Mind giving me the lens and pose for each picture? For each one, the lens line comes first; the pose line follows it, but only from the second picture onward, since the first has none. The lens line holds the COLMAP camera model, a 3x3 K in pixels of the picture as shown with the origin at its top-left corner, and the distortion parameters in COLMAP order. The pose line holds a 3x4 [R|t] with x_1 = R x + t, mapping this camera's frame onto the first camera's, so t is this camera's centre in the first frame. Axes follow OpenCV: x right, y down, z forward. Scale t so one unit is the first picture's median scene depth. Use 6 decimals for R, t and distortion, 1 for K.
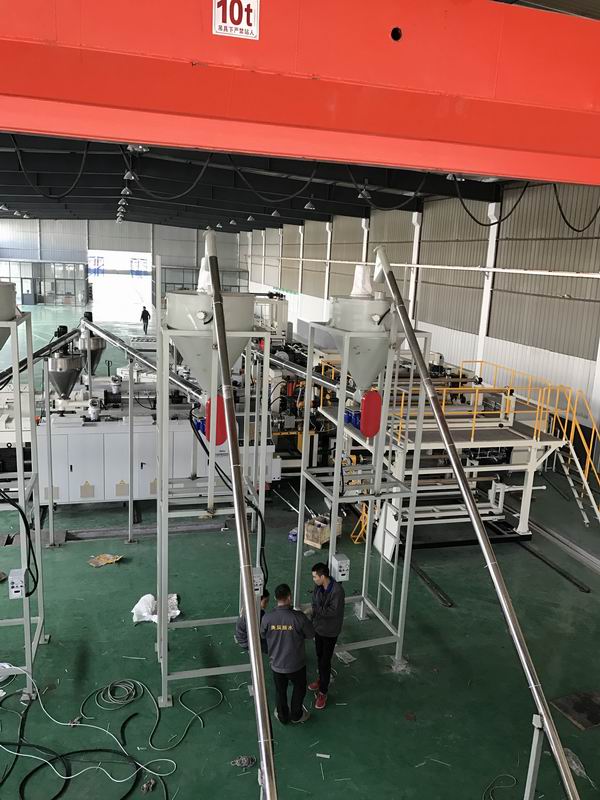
lens RADIAL K [[651.0, 0, 300.0], [0, 651.0, 400.0], [0, 0, 1]] dist [0.037425, -0.046932]
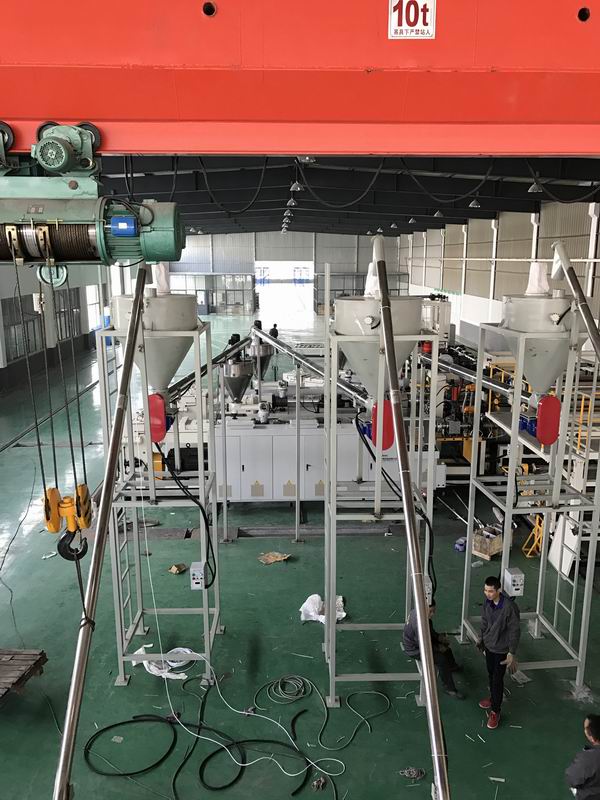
lens RADIAL K [[651.0, 0, 300.0], [0, 651.0, 400.0], [0, 0, 1]] dist [0.037425, -0.046932]
pose [[0.970713, 0.002389, -0.240231, -0.010950], [-0.003898, 0.999976, -0.005809, -0.000677], [0.240211, 0.006575, 0.970698, 0.000611]]
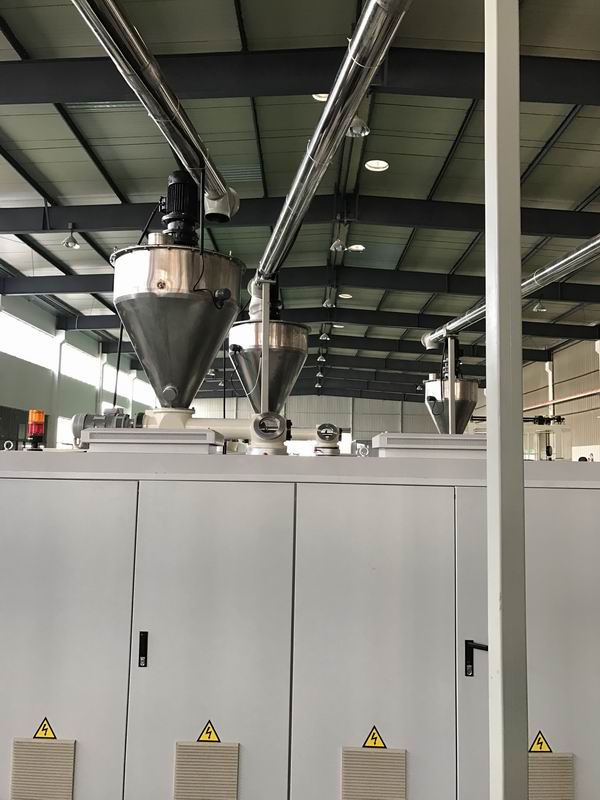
lens RADIAL K [[651.0, 0, 300.0], [0, 651.0, 400.0], [0, 0, 1]] dist [0.037425, -0.046932]
pose [[0.959871, -0.056322, -0.274726, -0.349177], [-0.033775, 0.949277, -0.312622, 0.136022], [0.278399, 0.309356, 0.909281, 1.164643]]
